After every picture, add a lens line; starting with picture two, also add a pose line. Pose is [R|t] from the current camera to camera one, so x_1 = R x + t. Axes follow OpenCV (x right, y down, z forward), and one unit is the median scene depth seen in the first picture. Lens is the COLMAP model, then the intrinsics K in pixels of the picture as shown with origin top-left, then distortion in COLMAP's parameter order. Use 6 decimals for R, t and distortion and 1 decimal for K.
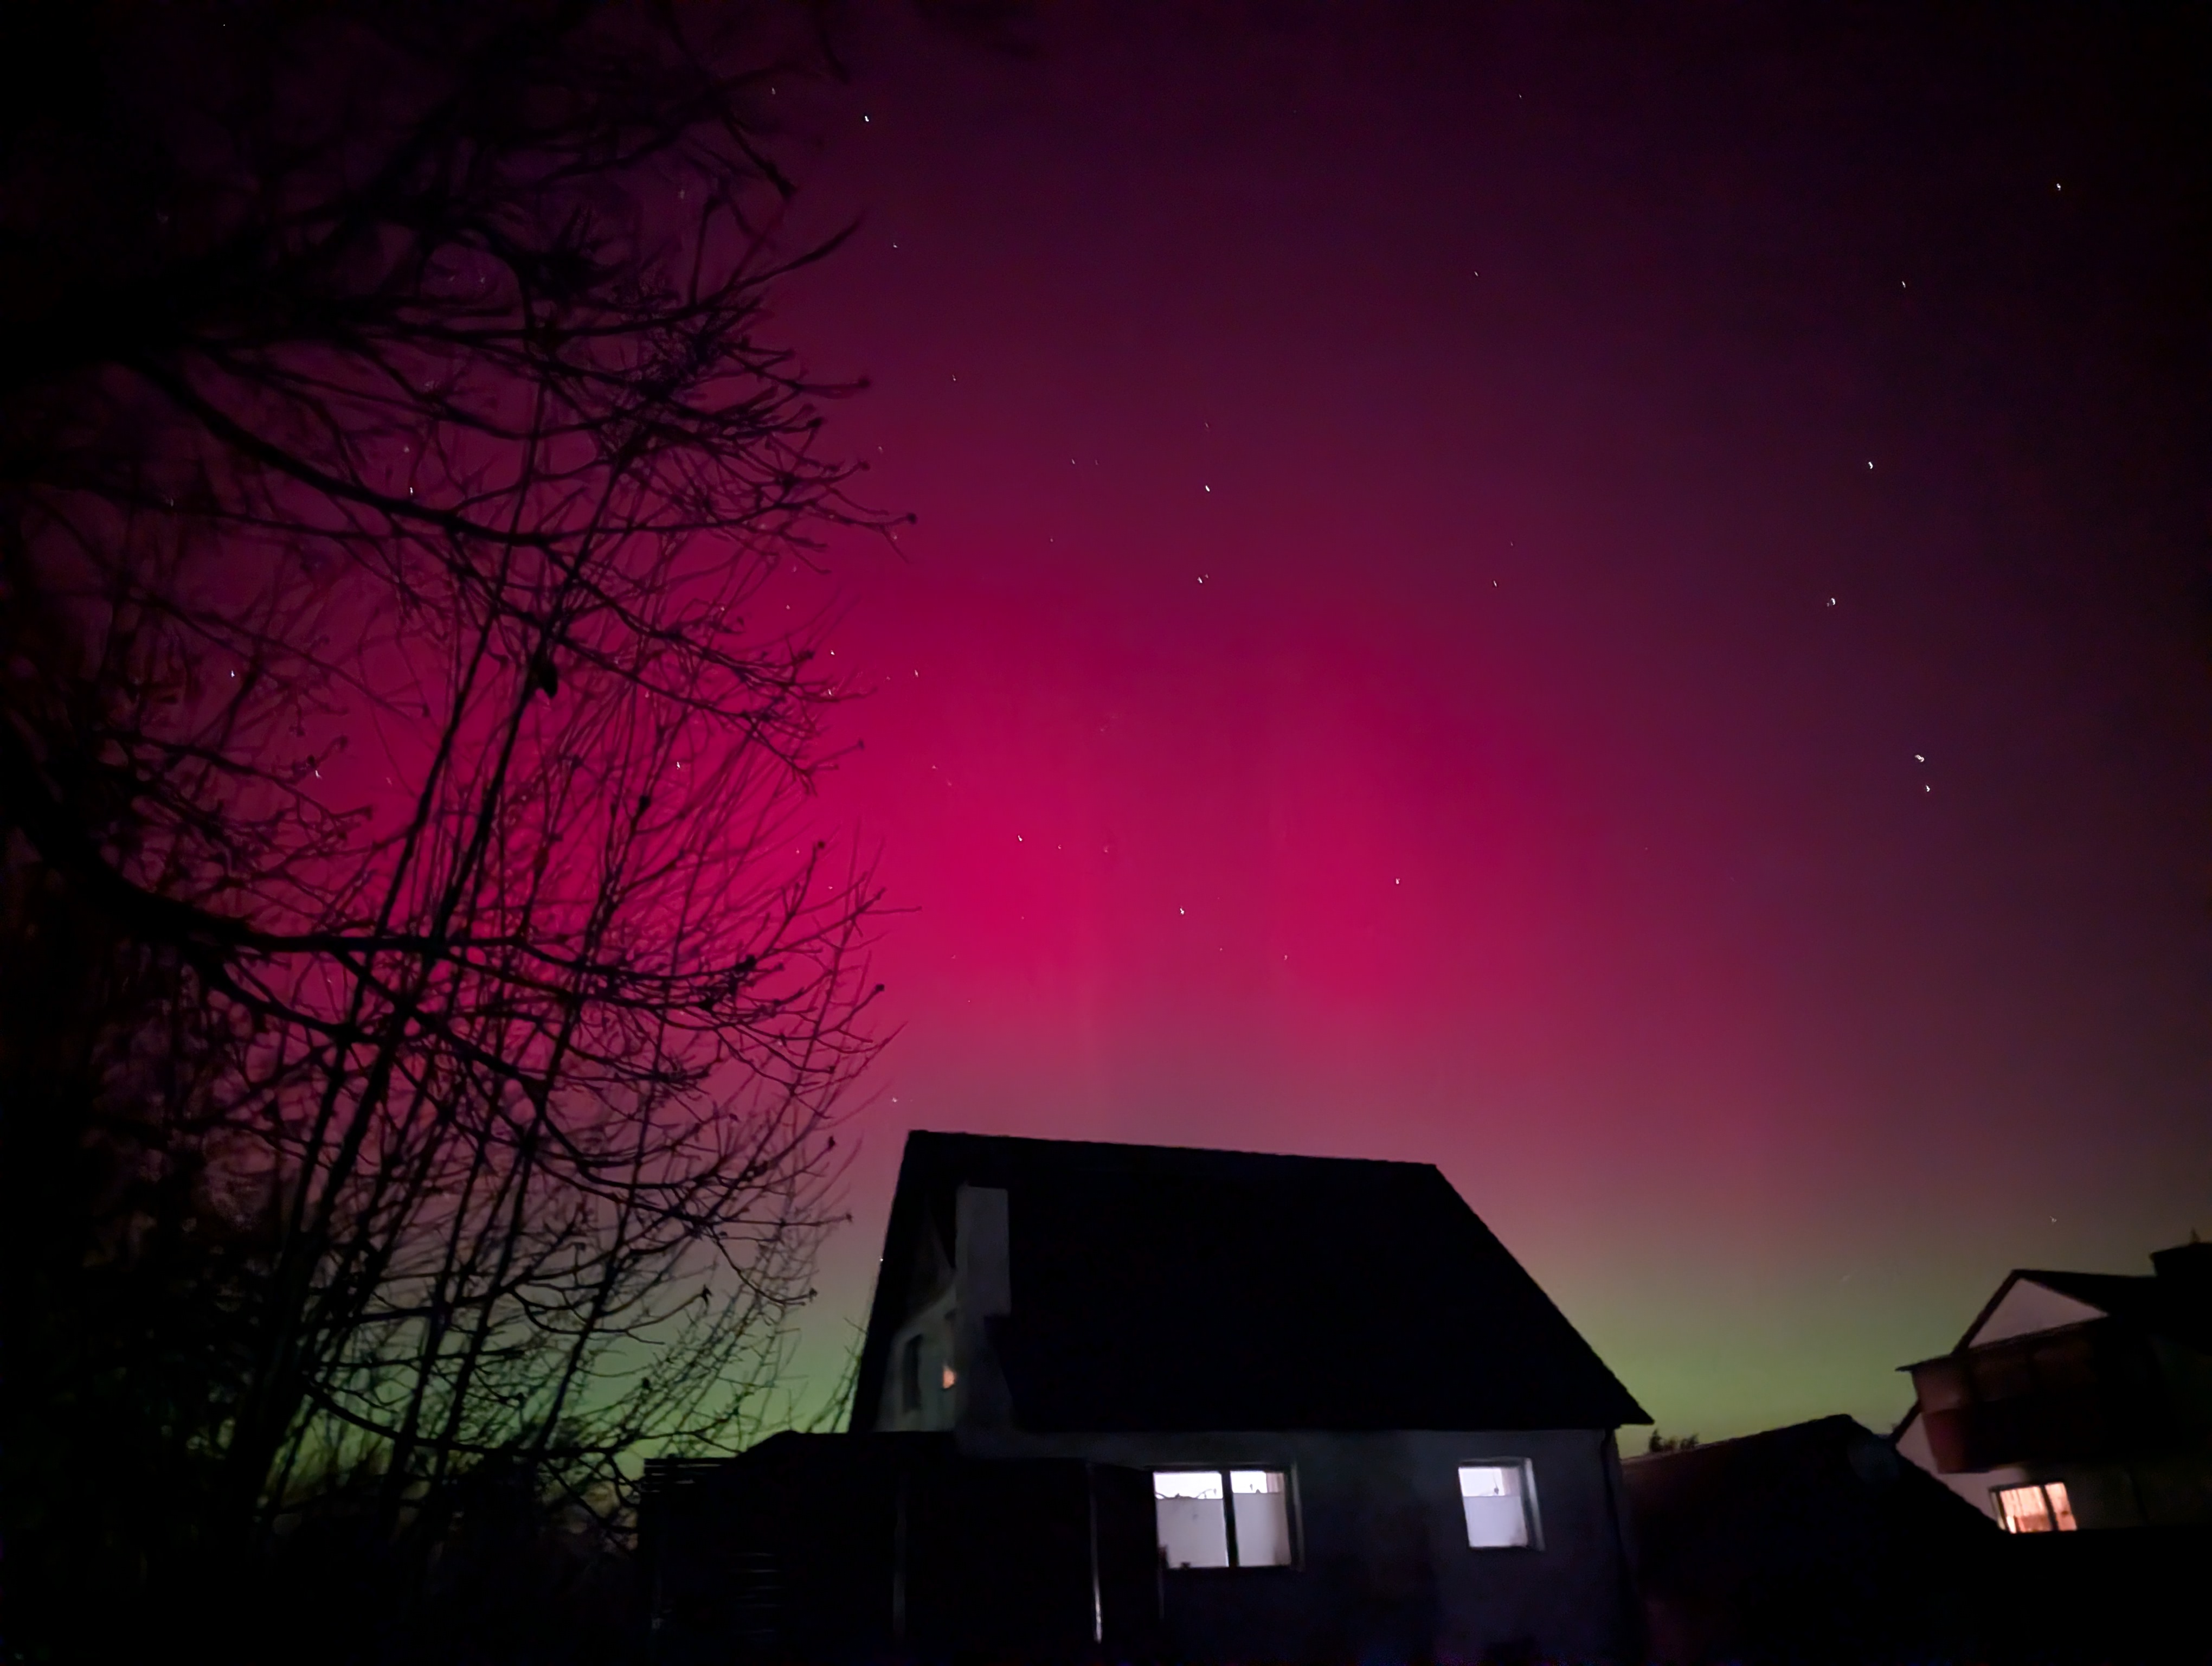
lens RADIAL K [[1580.5, 0, 1105.6], [0, 1580.5, 824.9], [0, 0, 1]] dist [0.002852, 0.003644]
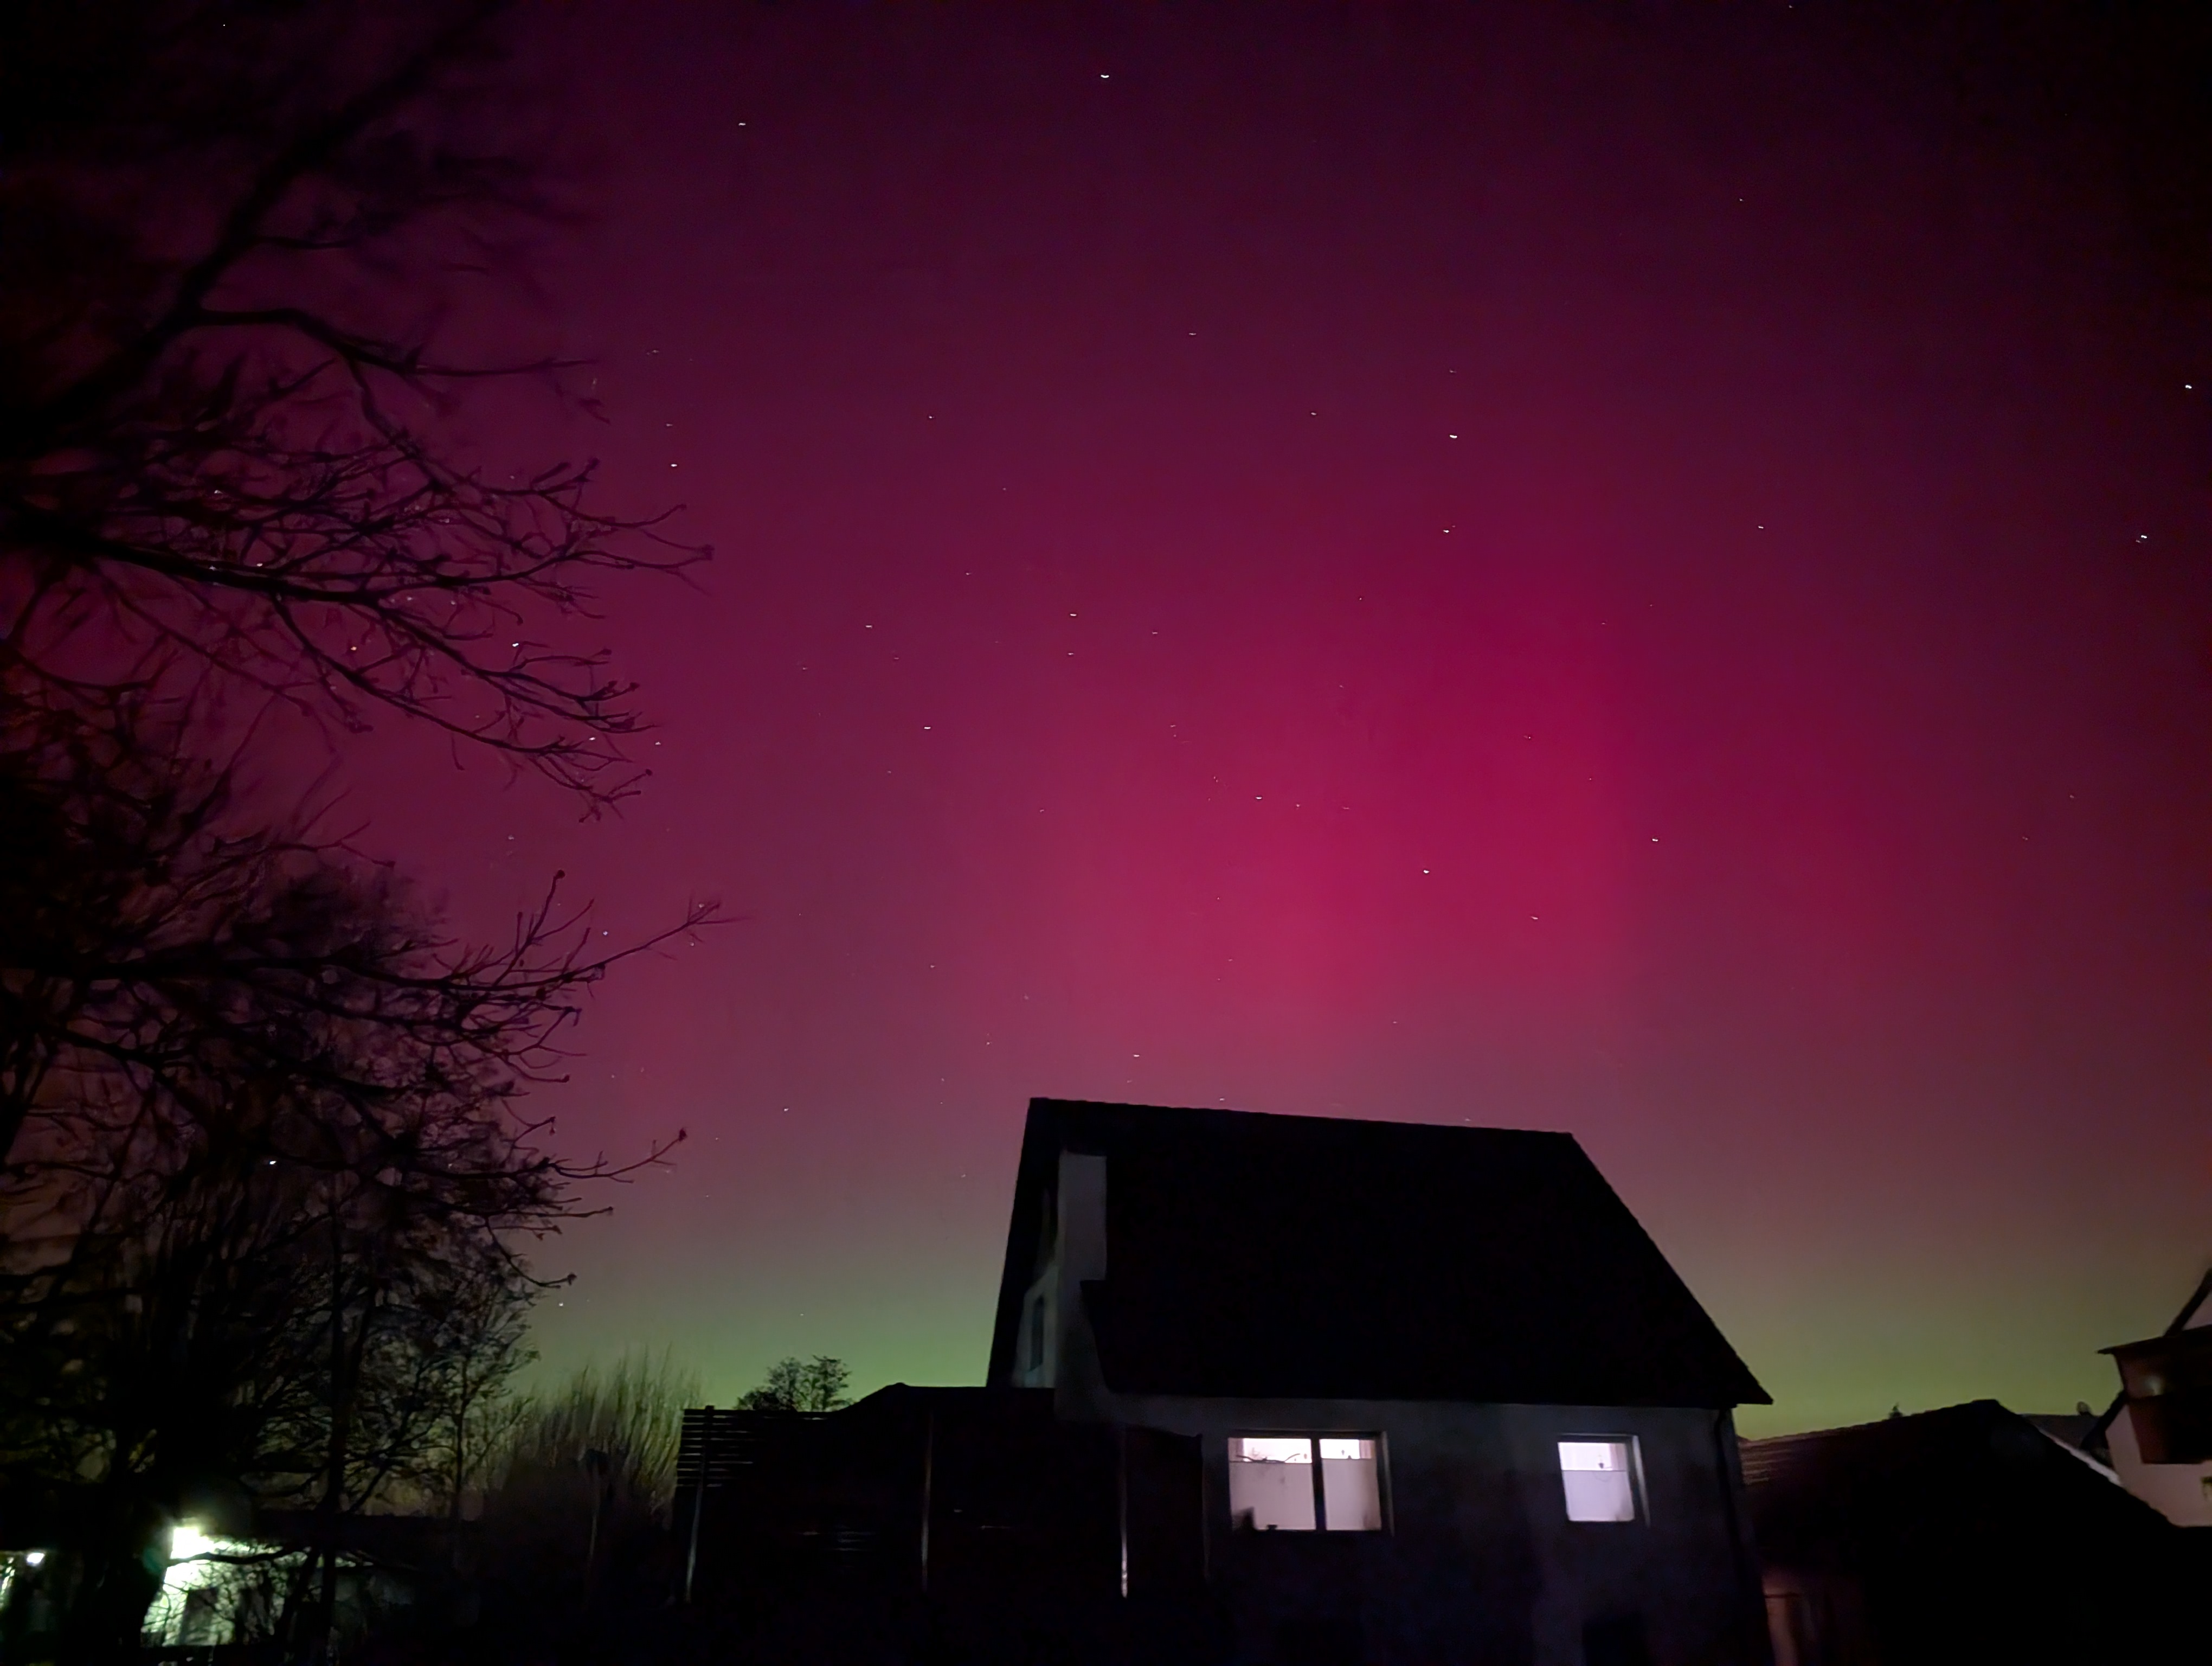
lens RADIAL K [[1582.5, 0, 1123.1], [0, 1582.5, 833.6], [0, 0, 1]] dist [0.008458, -0.006903]
pose [[0.989476, -0.019910, -0.143320, 0.099418], [0.024473, 0.999246, 0.030149, -0.010551], [0.142612, -0.033339, 0.989217, -0.008431]]
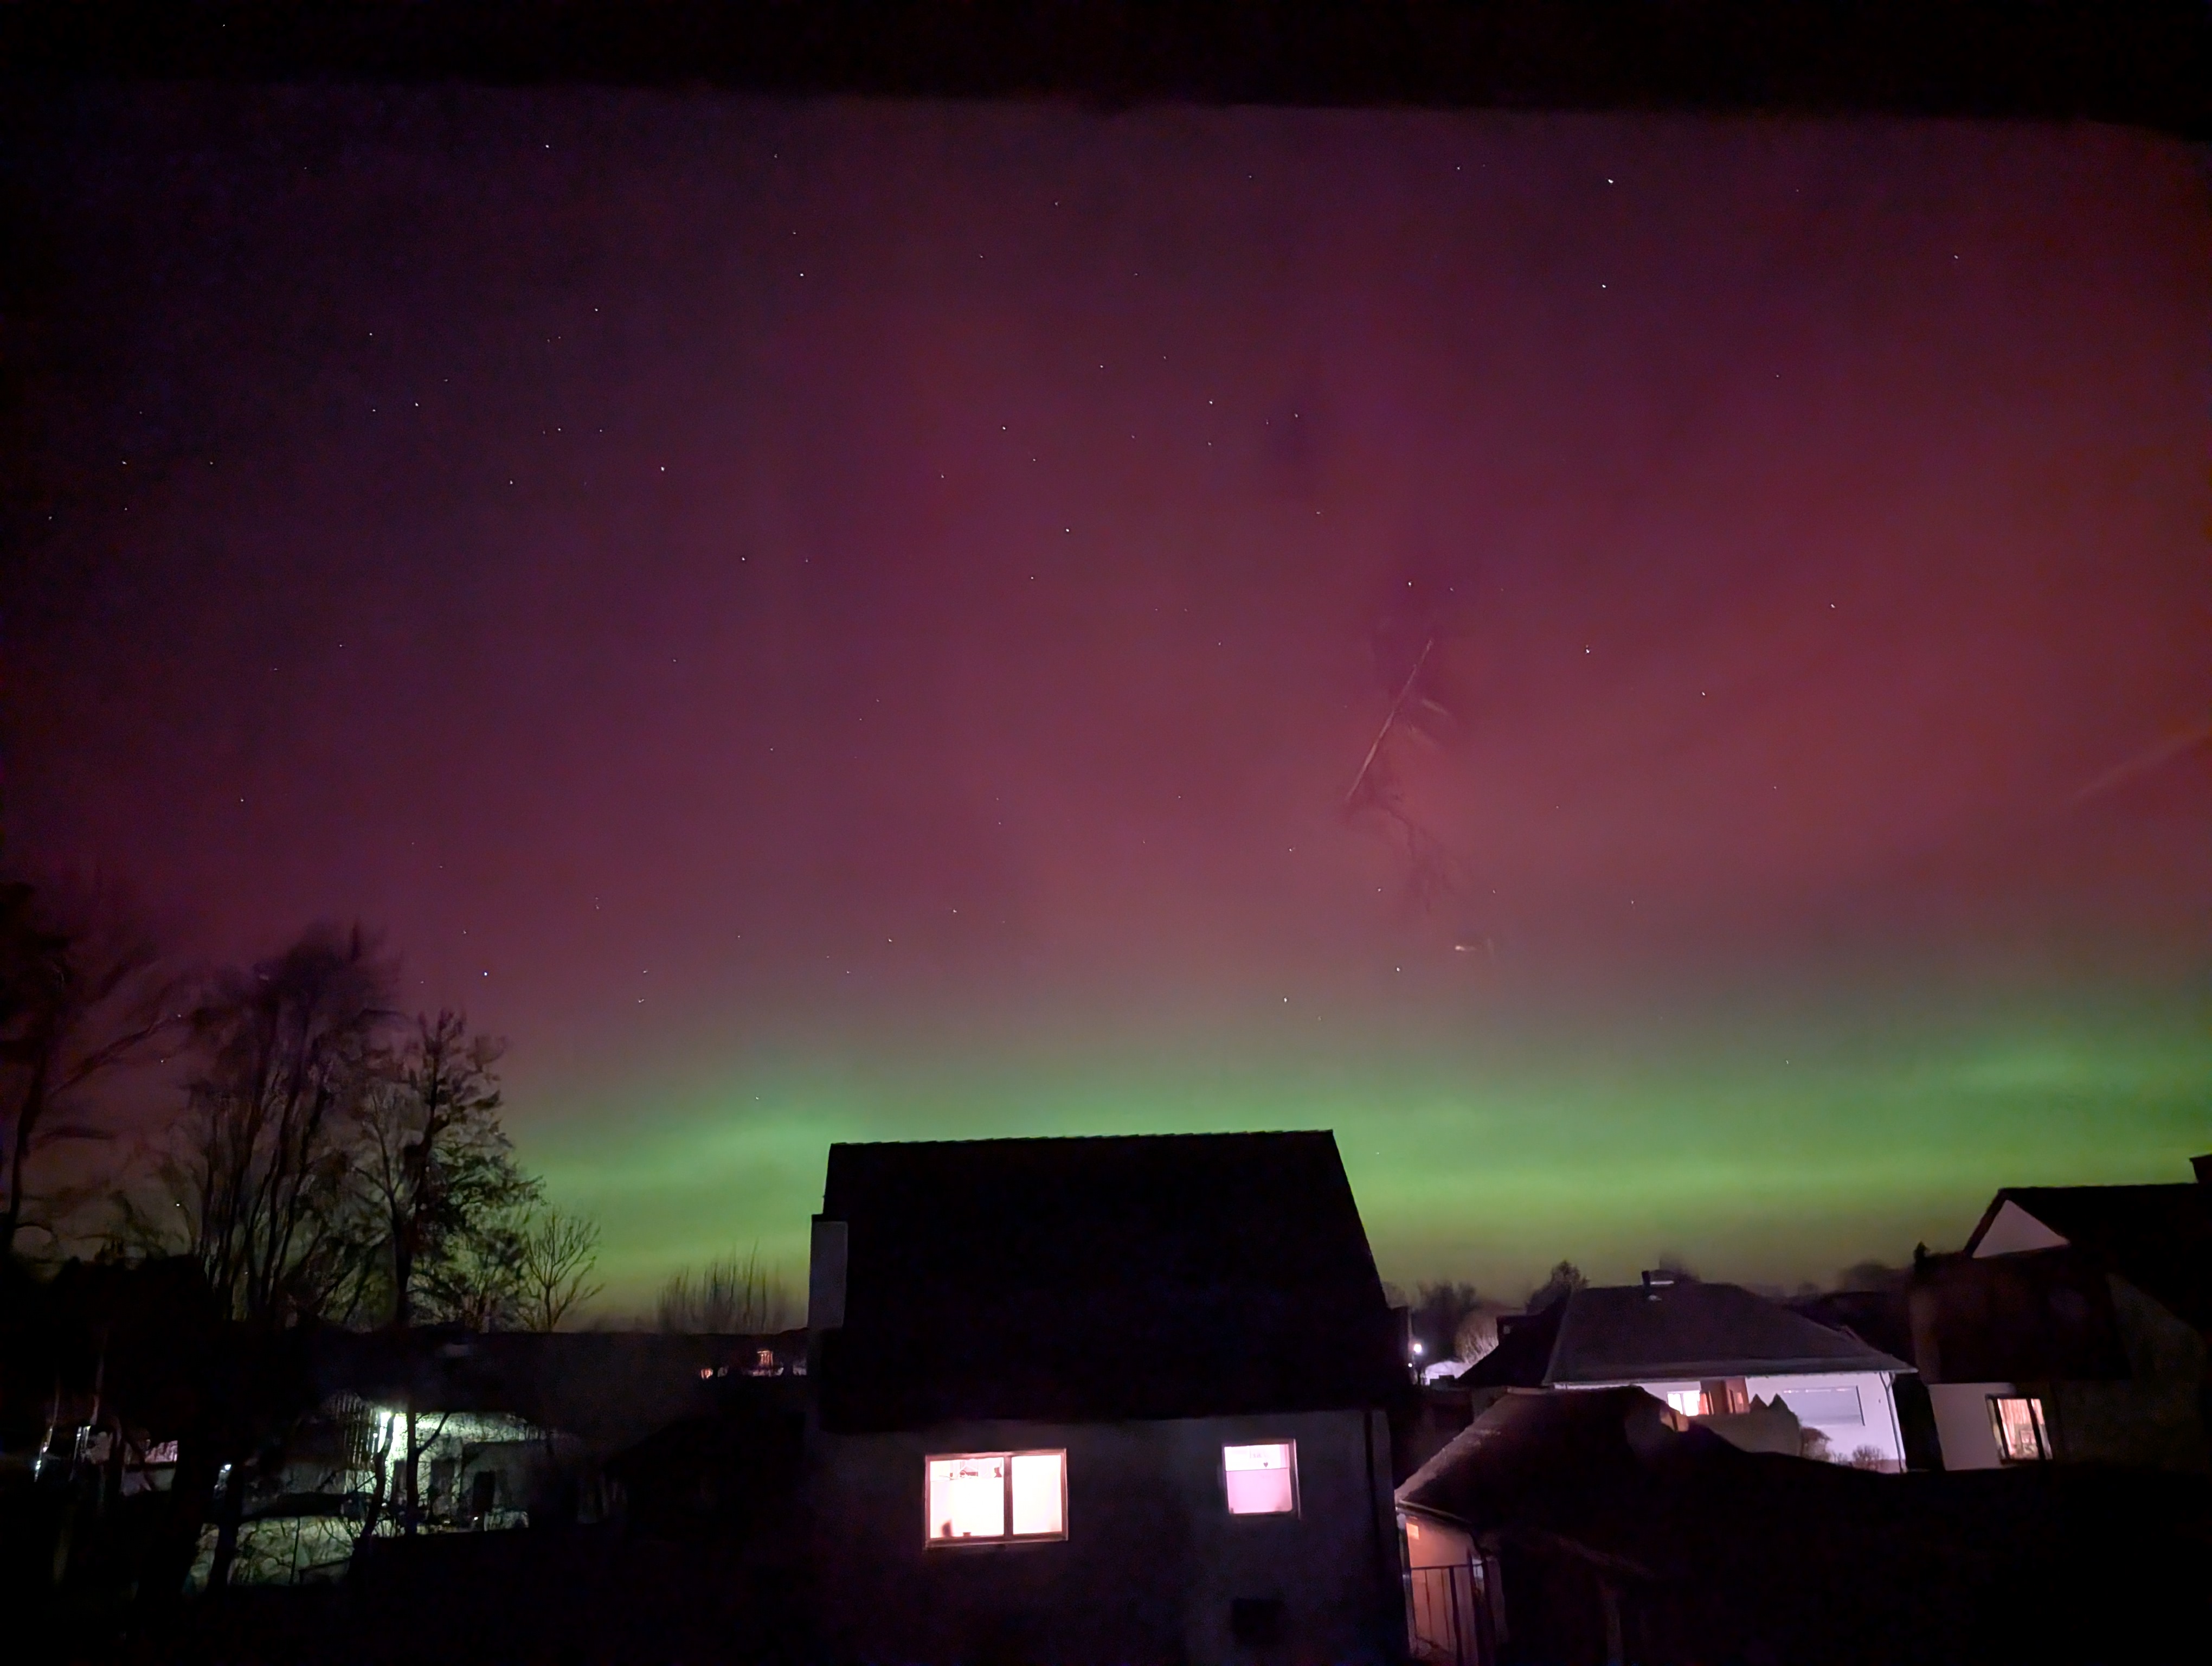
lens RADIAL K [[1578.5, 0, 1107.1], [0, 1578.5, 822.2], [0, 0, 1]] dist [0.020871, -0.015793]
pose [[0.958648, -0.083042, -0.272208, 0.482036], [0.123944, 0.982832, 0.136669, -0.210127], [0.256186, -0.164756, 0.952483, -0.054776]]
